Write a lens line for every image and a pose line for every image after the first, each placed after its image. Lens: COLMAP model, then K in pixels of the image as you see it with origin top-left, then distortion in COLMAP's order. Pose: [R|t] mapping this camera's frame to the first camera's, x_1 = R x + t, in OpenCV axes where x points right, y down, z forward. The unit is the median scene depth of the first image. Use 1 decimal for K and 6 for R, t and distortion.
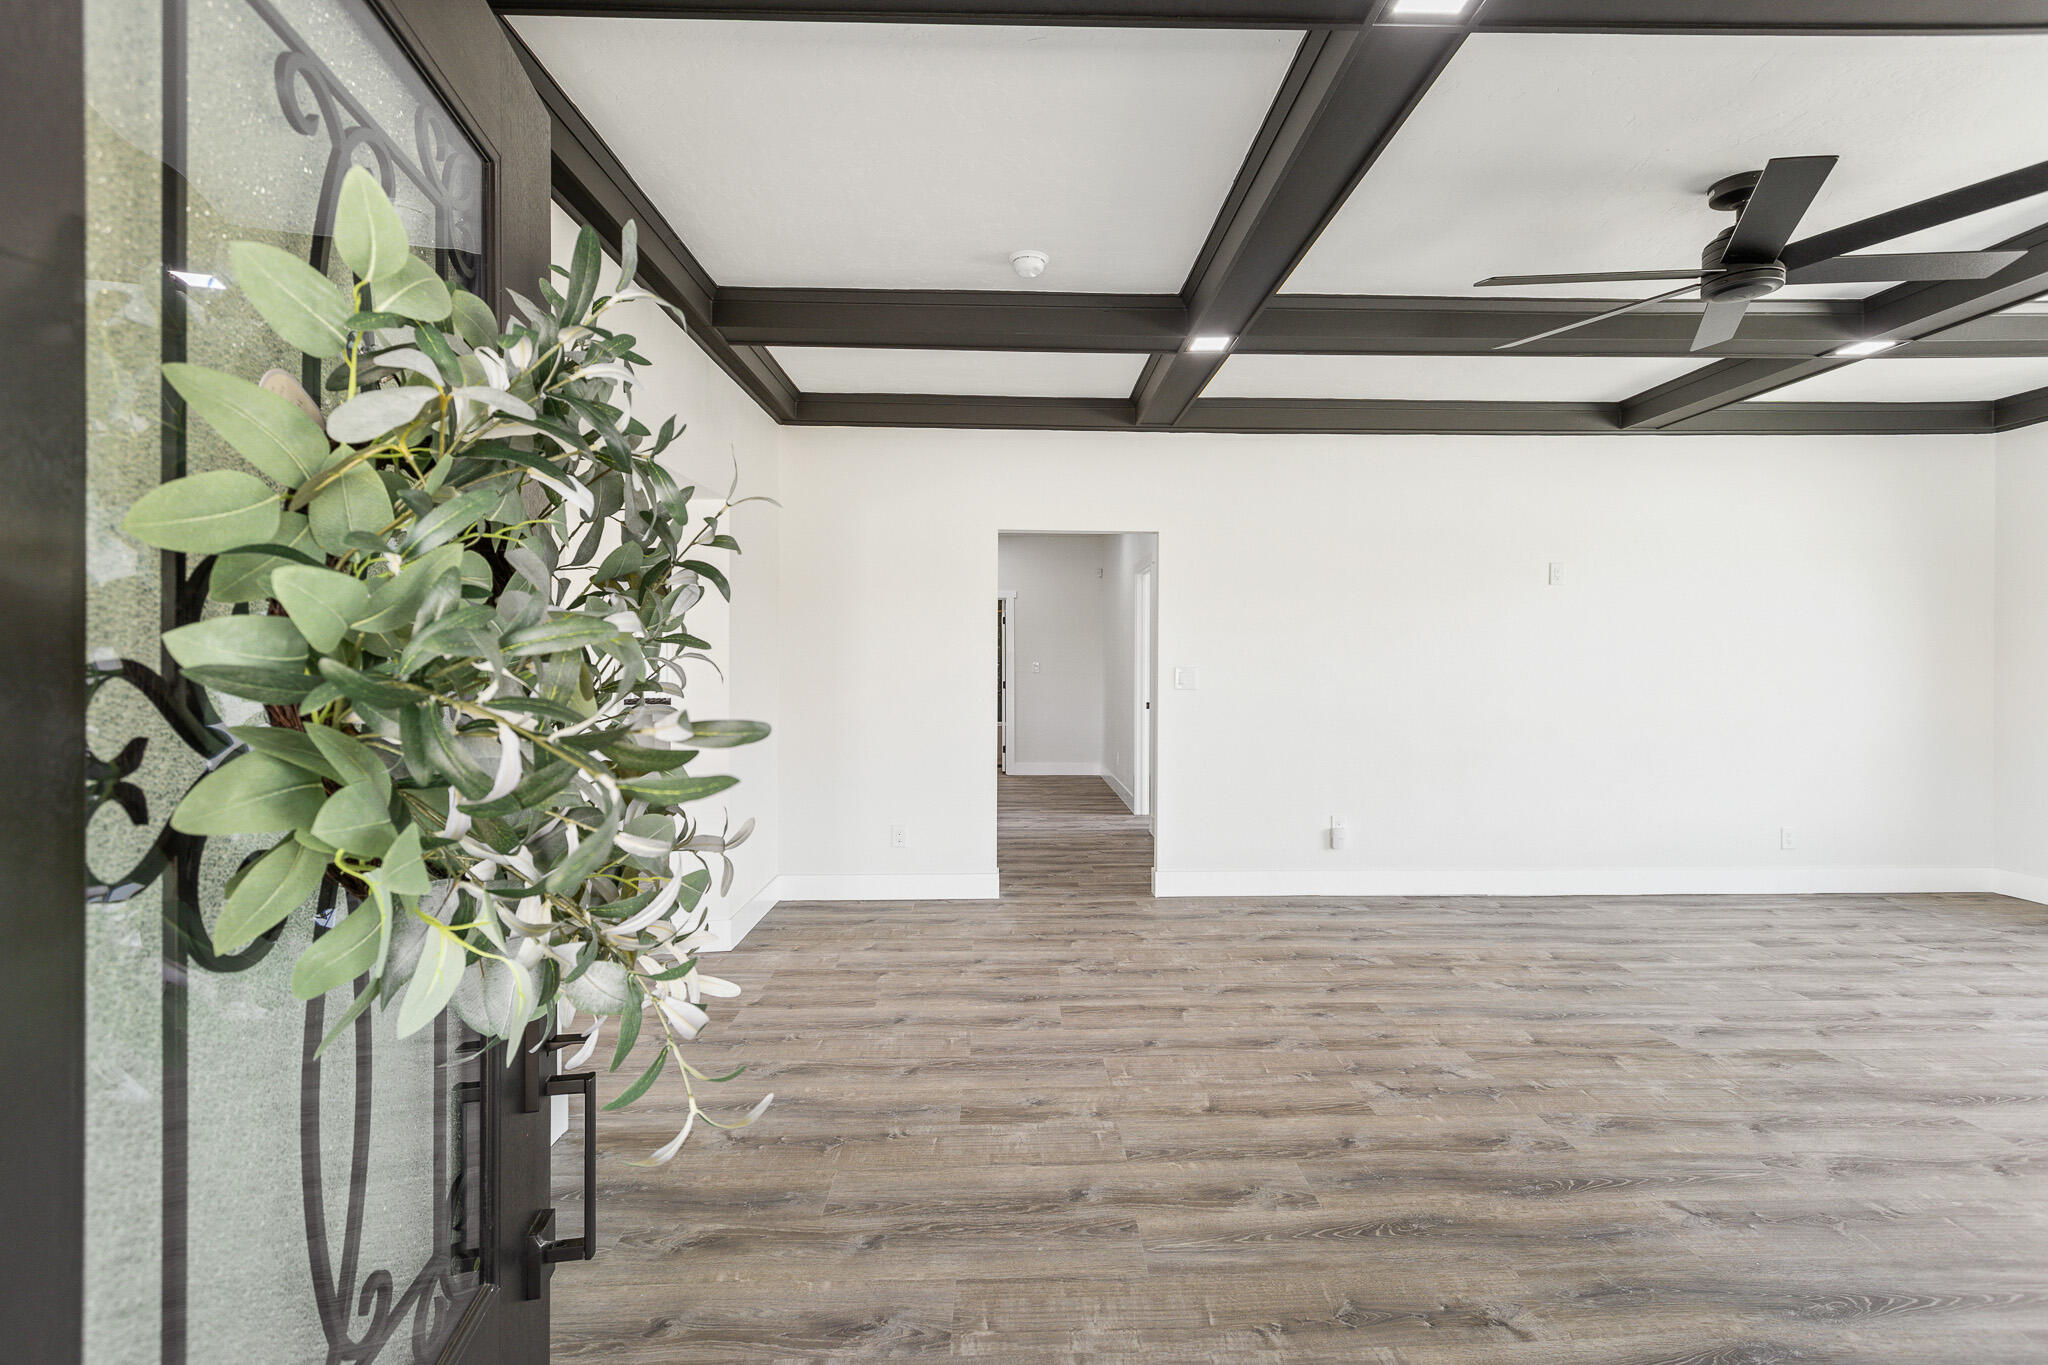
lens RADIAL K [[921.0, 0, 1023.1], [0, 921.0, 656.7], [0, 0, 1]] dist [0.000628, -0.000610]
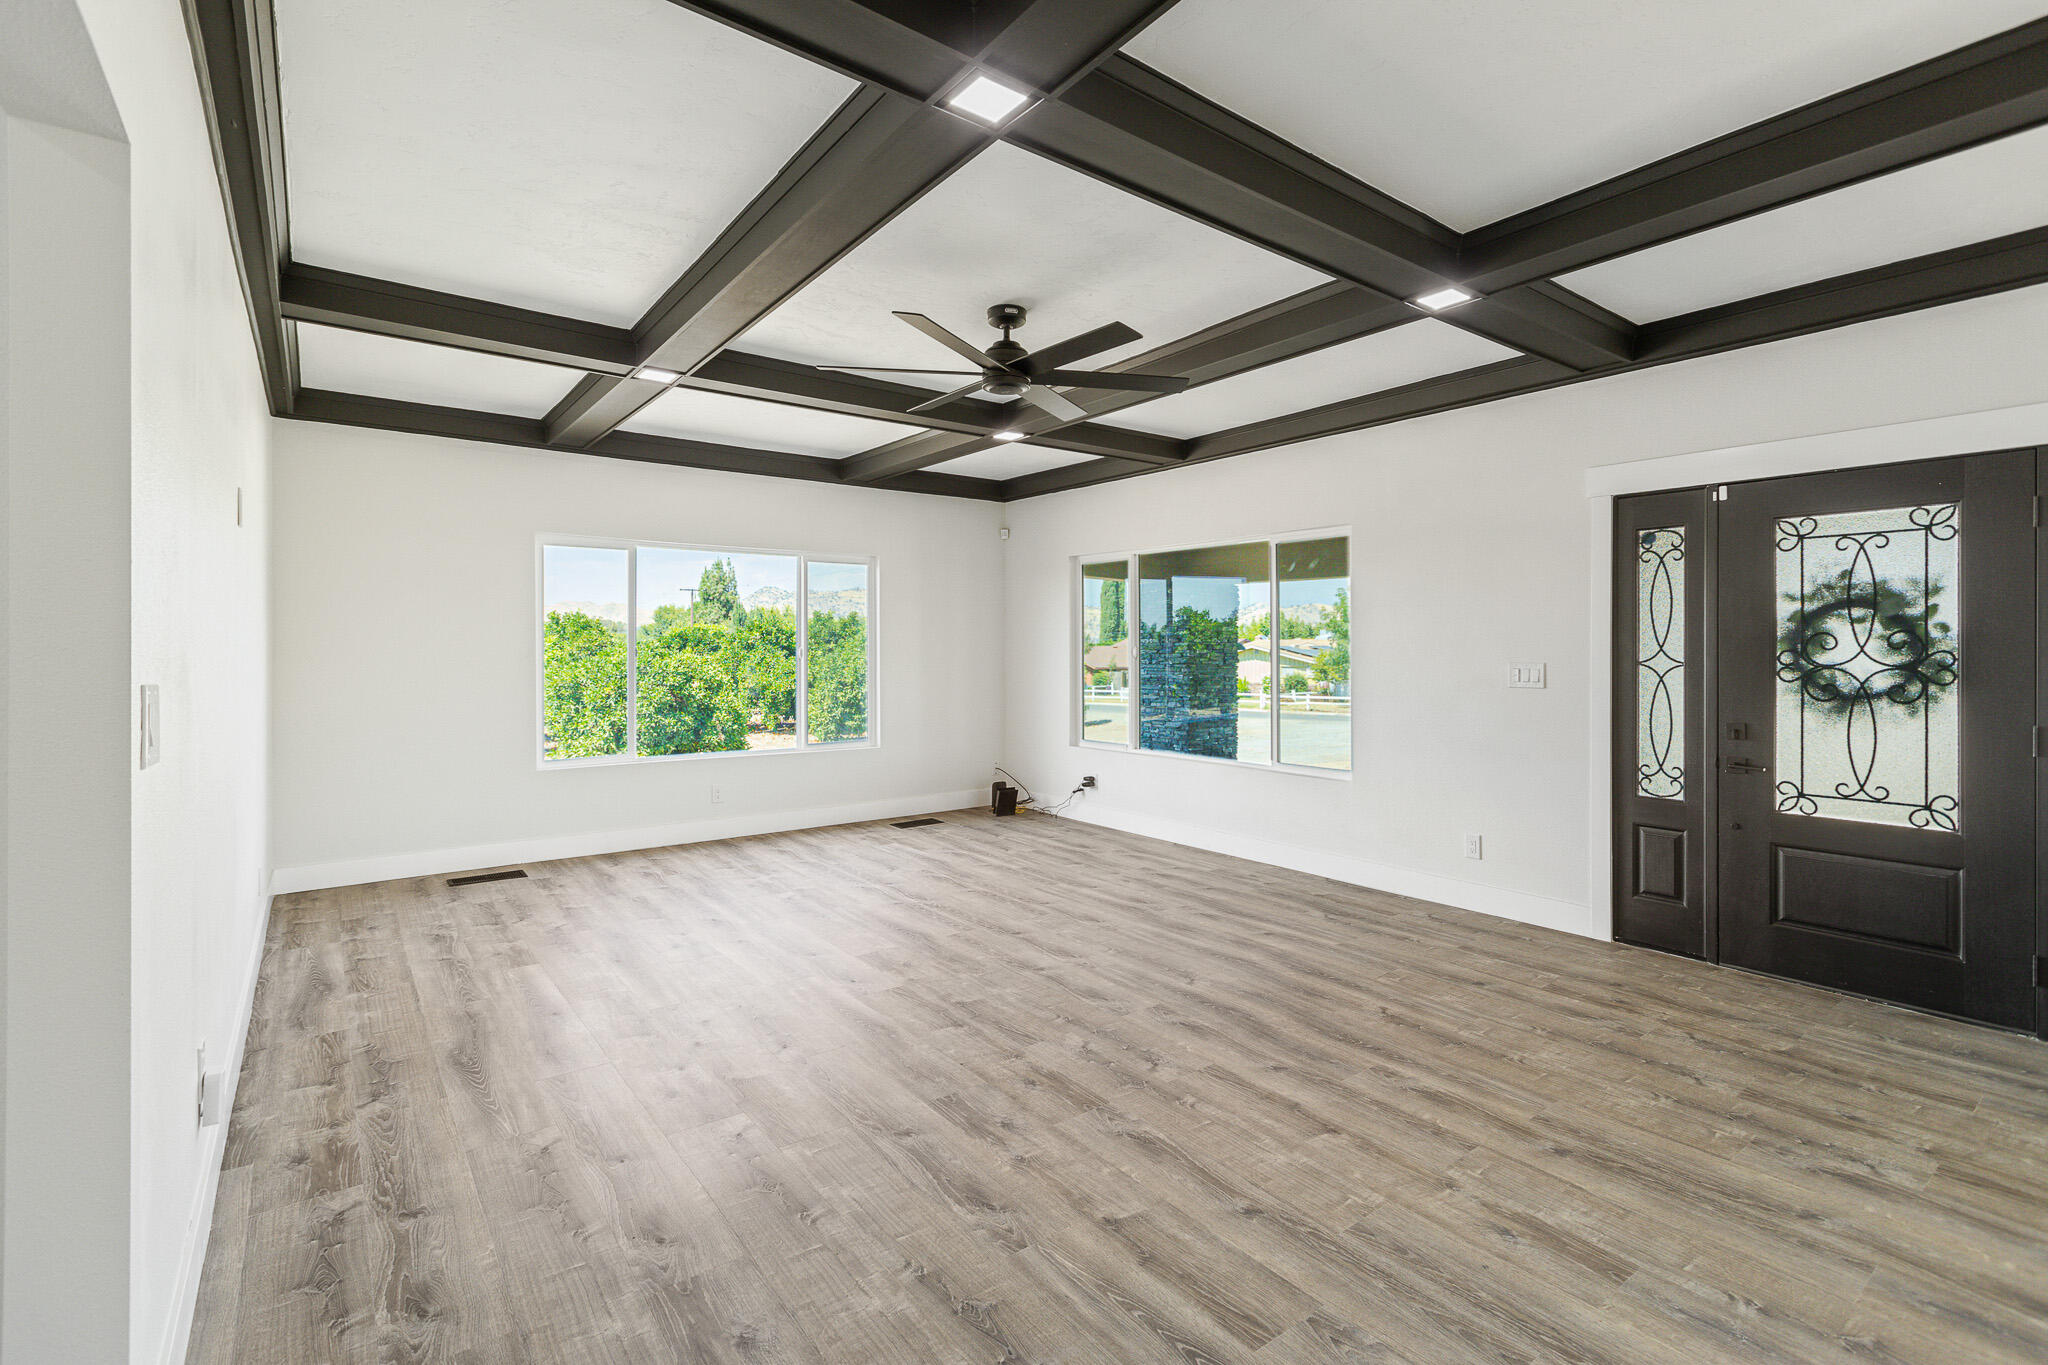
lens RADIAL K [[938.9, 0, 1029.1], [0, 938.9, 639.3], [0, 0, 1]] dist [0.006073, -0.000855]
pose [[-0.593938, 0.011093, 0.804434, -0.347165], [-0.001298, 0.999890, -0.014747, 0.004569], [-0.804510, -0.009803, -0.593859, 1.621232]]
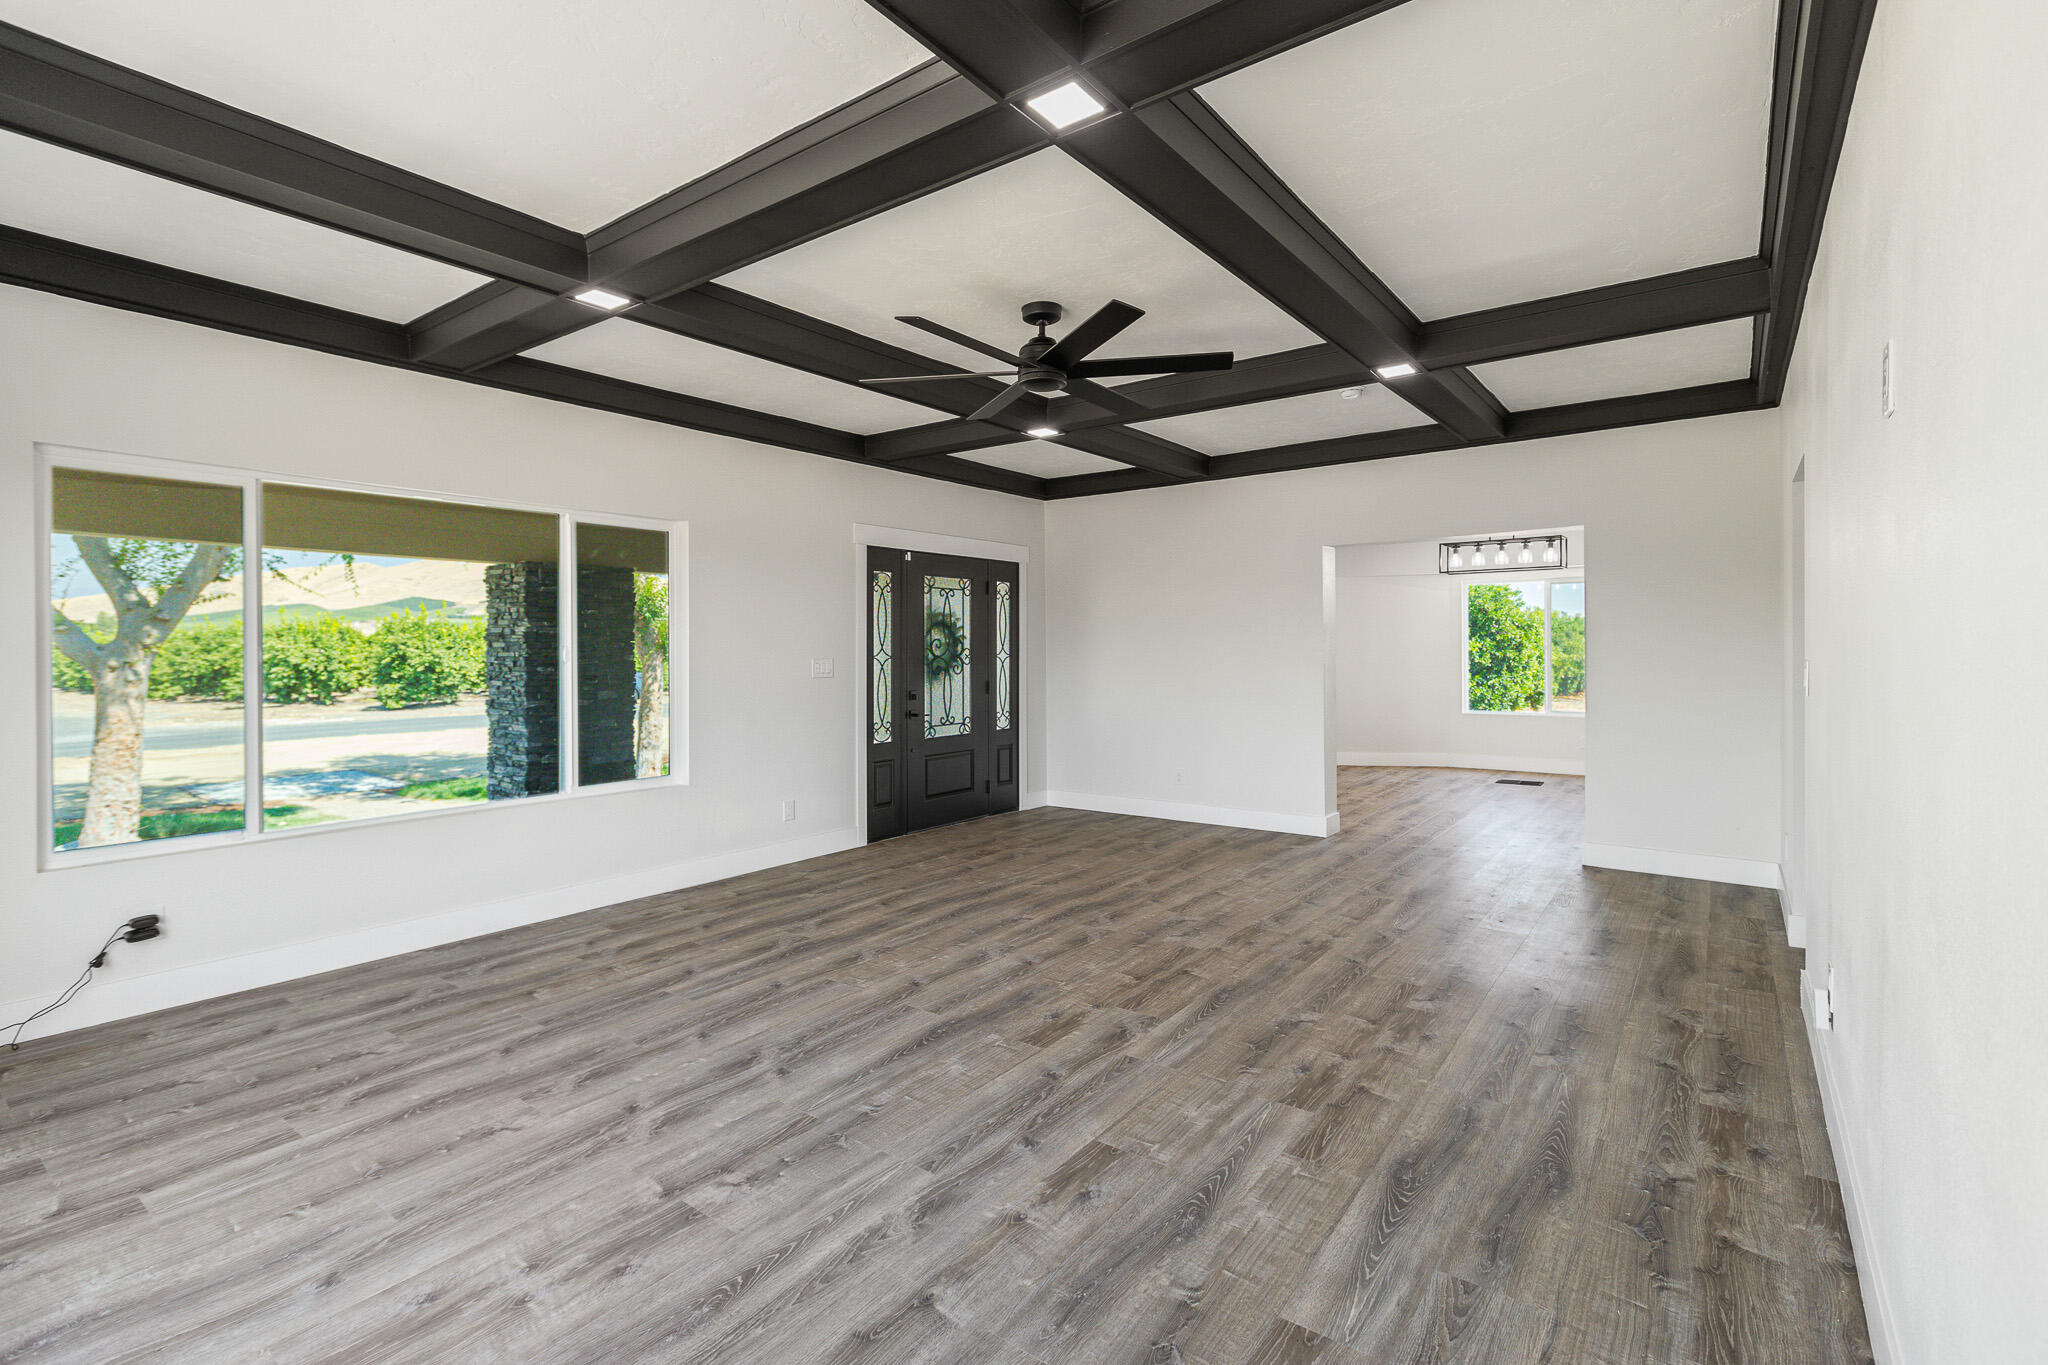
lens RADIAL K [[938.9, 0, 1029.1], [0, 938.9, 639.3], [0, 0, 1]] dist [0.006073, -0.000855]
pose [[-0.604594, -0.000982, -0.796533, 1.707896], [0.009315, 0.999922, -0.008303, -0.001982], [0.796479, -0.012439, -0.604538, 1.637227]]
